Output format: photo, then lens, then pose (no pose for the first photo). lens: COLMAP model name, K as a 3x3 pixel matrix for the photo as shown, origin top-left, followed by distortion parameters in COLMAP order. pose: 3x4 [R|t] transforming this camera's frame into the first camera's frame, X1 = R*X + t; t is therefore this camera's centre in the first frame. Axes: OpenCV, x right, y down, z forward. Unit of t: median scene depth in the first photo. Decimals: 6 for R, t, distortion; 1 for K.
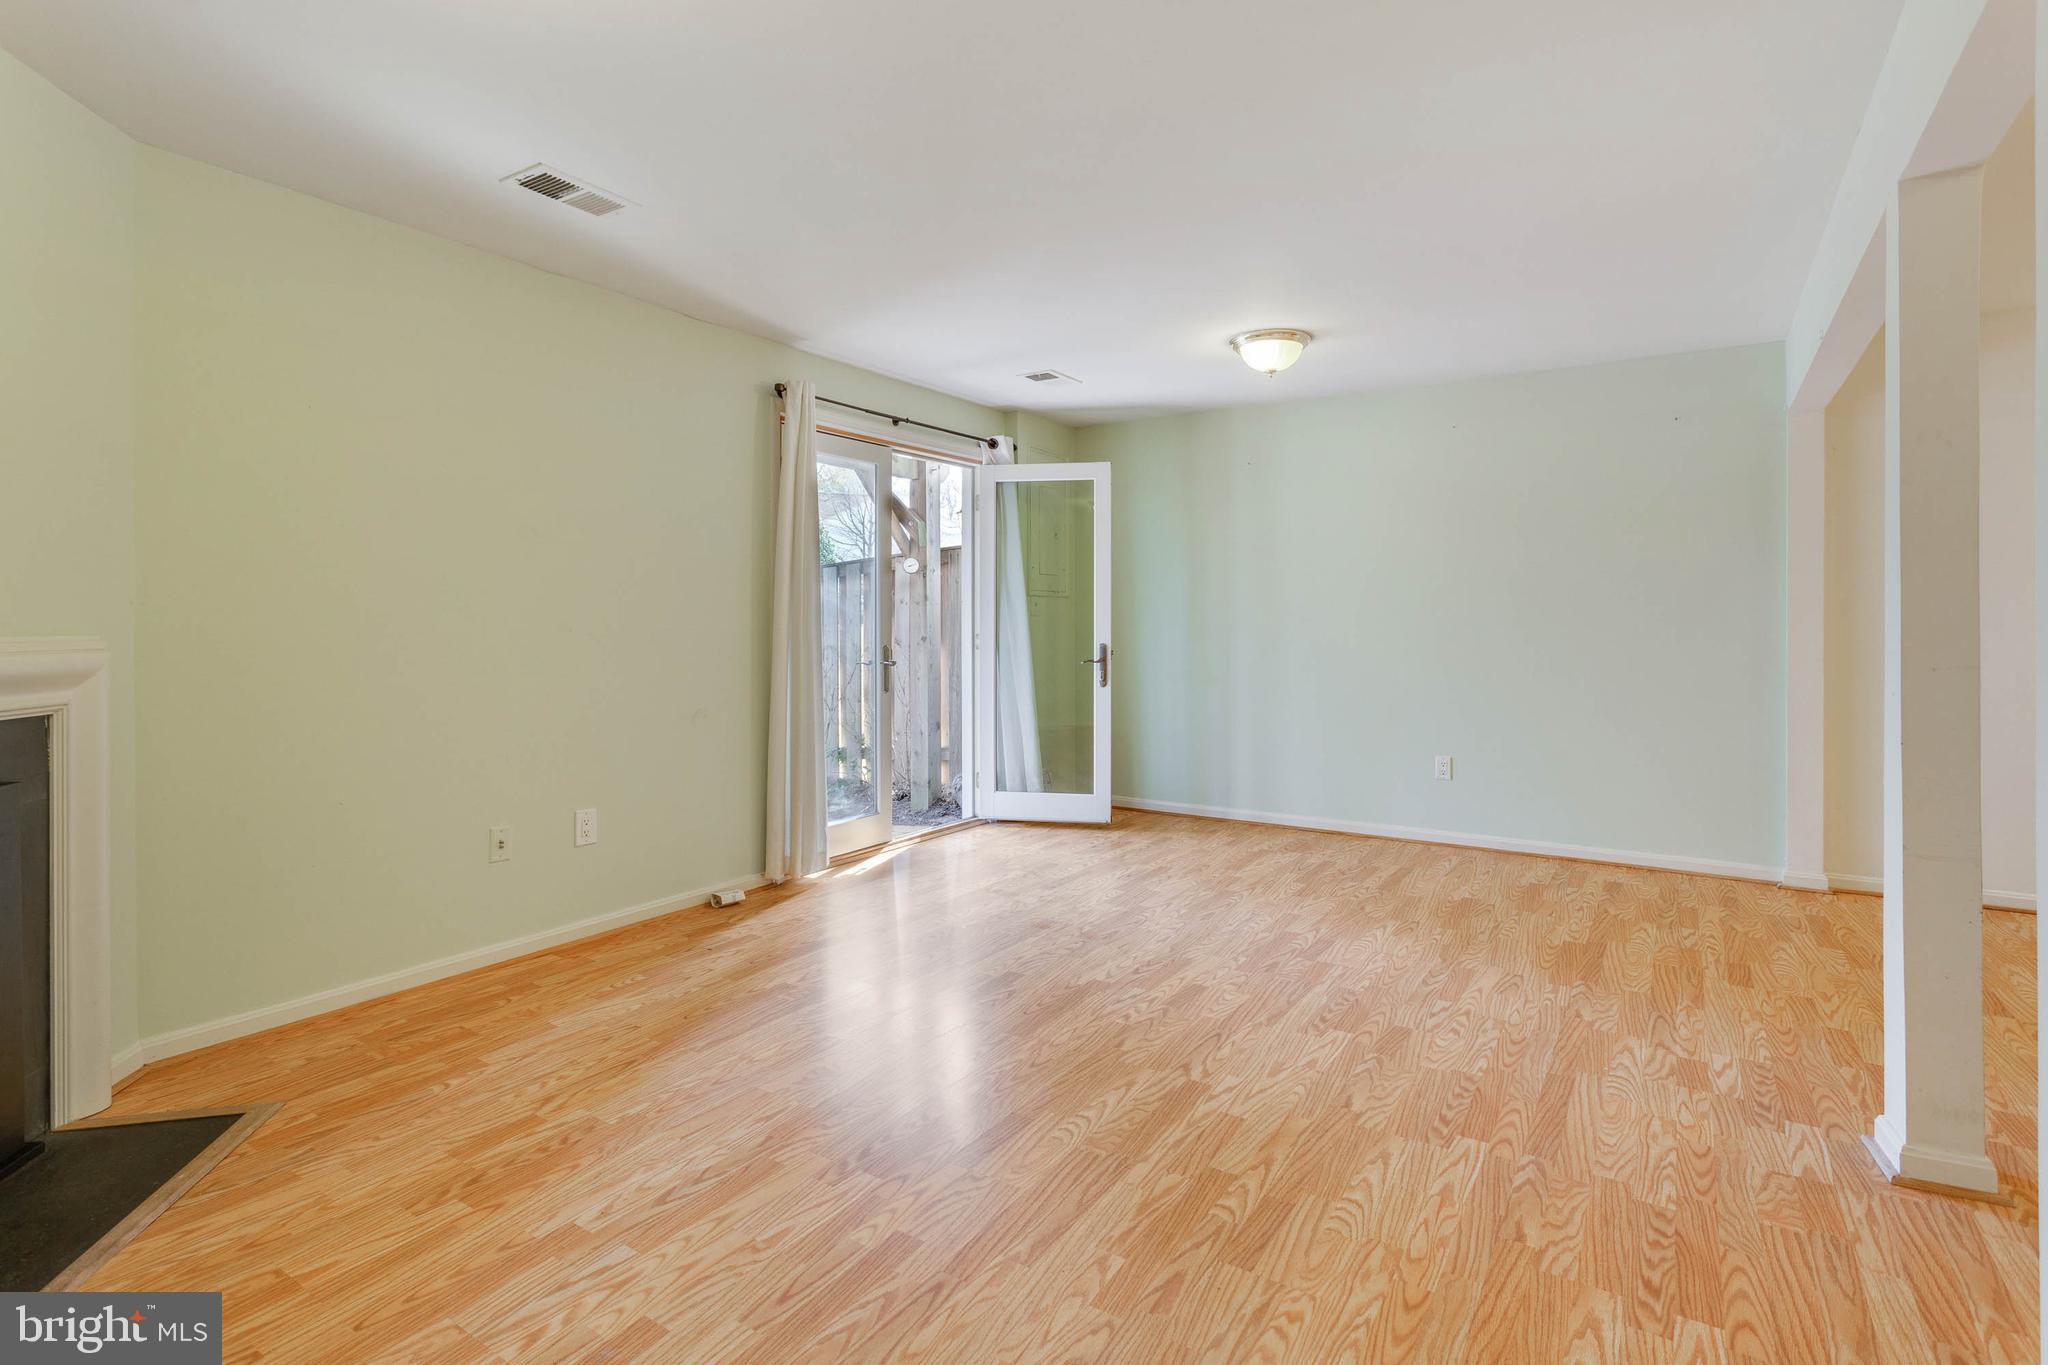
lens RADIAL K [[996.6, 0, 1024.0], [0, 996.6, 682.5], [0, 0, 1]] dist [-0.026337, 0.015693]
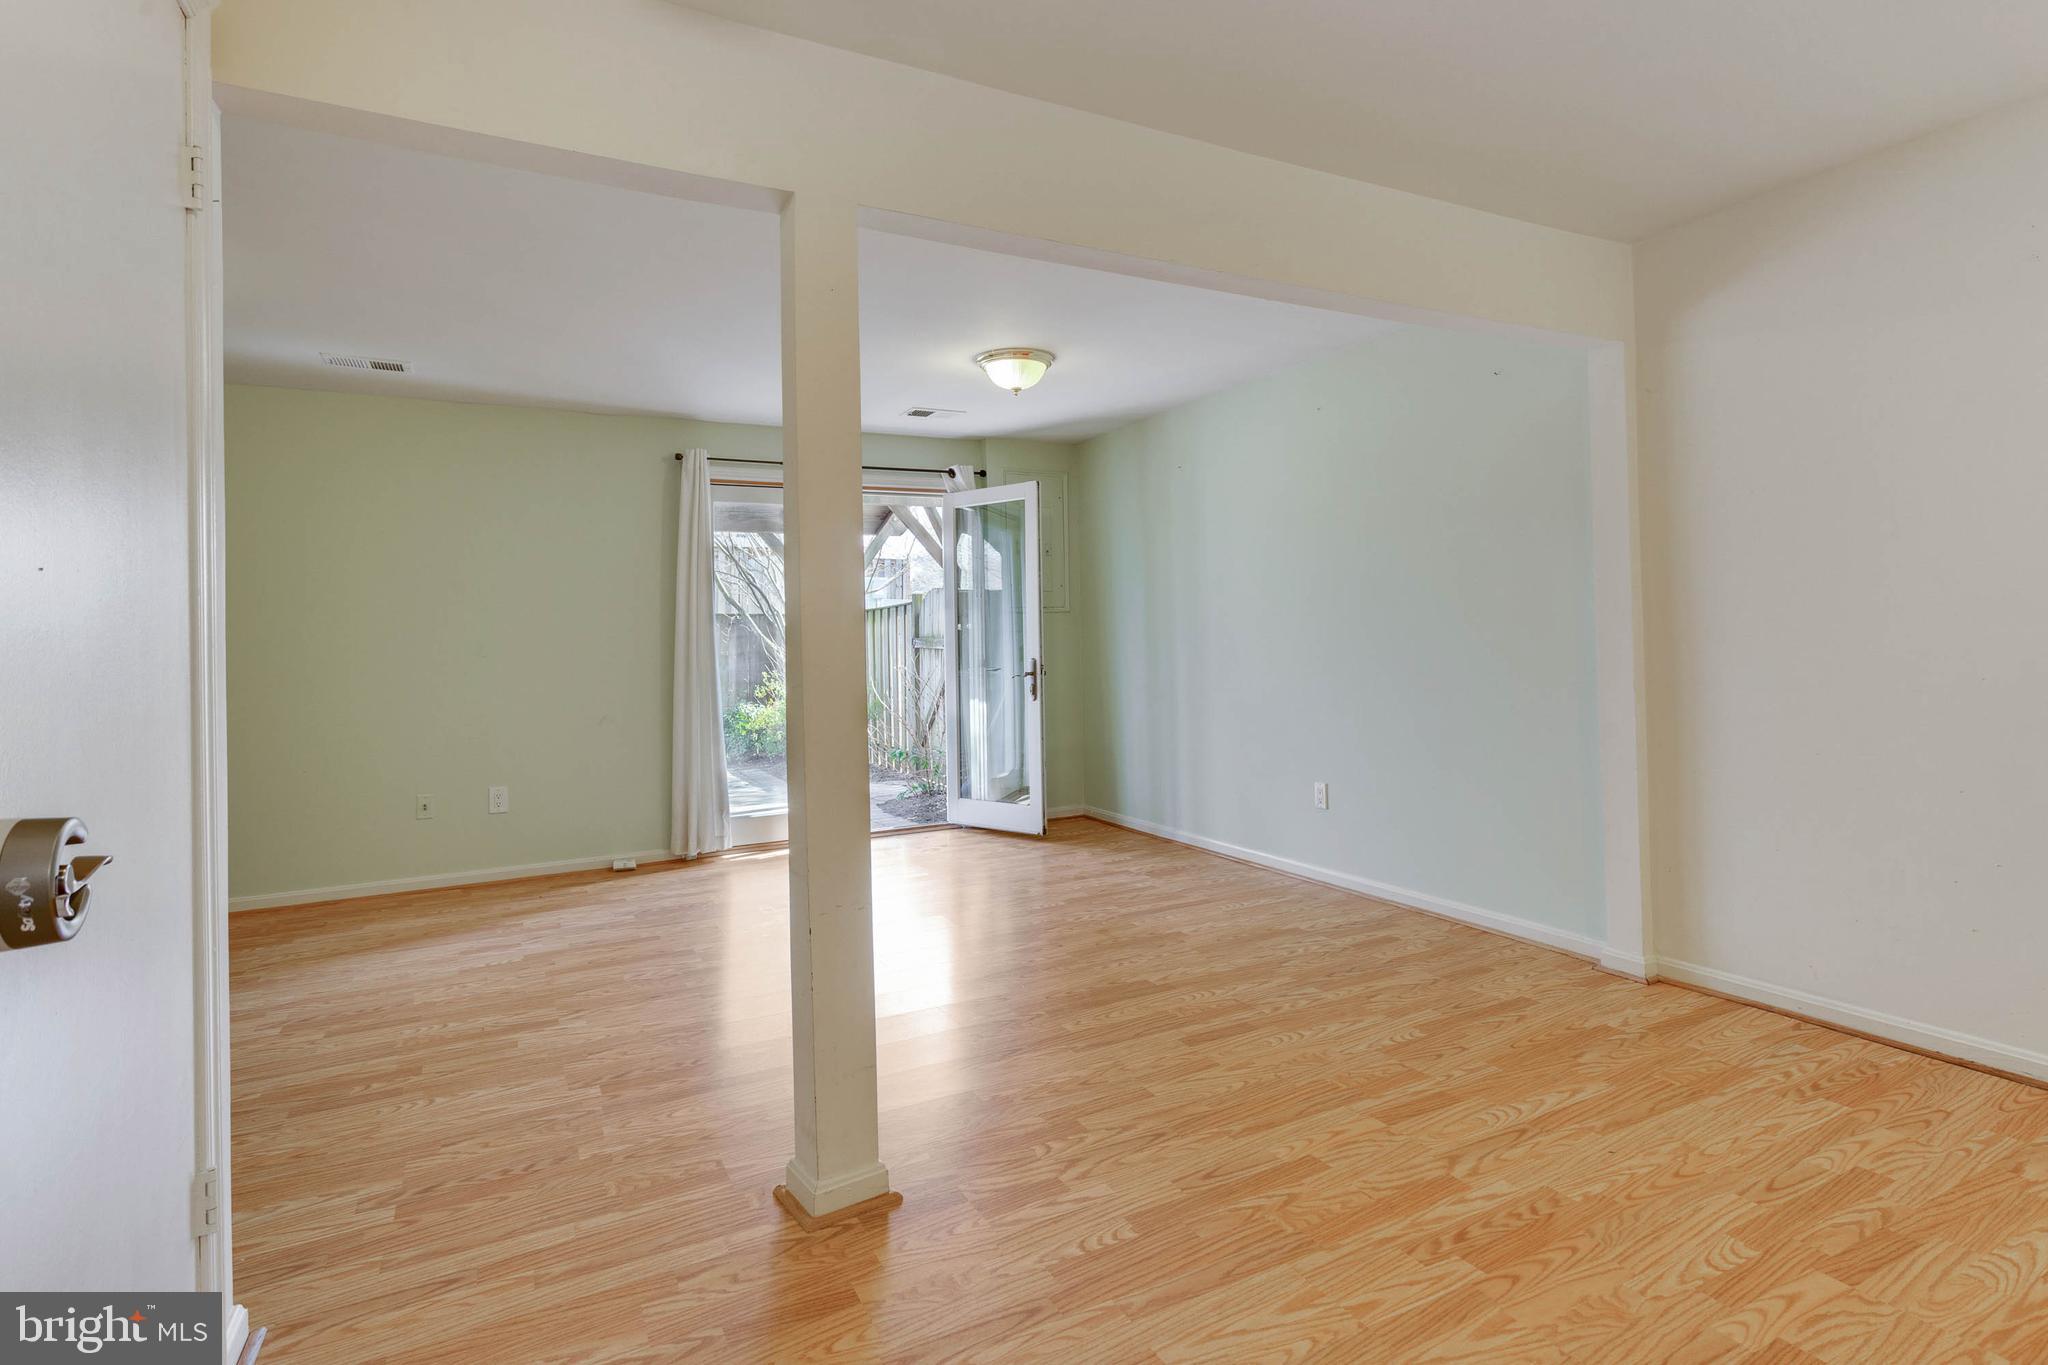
lens RADIAL K [[1049.6, 0, 1029.8], [0, 1049.6, 624.4], [0, 0, 1]] dist [0.004308, -0.000390]
pose [[0.874856, -0.030926, -0.483395, 0.778291], [-0.003278, 0.997559, -0.069752, 0.004097], [0.484372, 0.062607, 0.872619, 0.075543]]
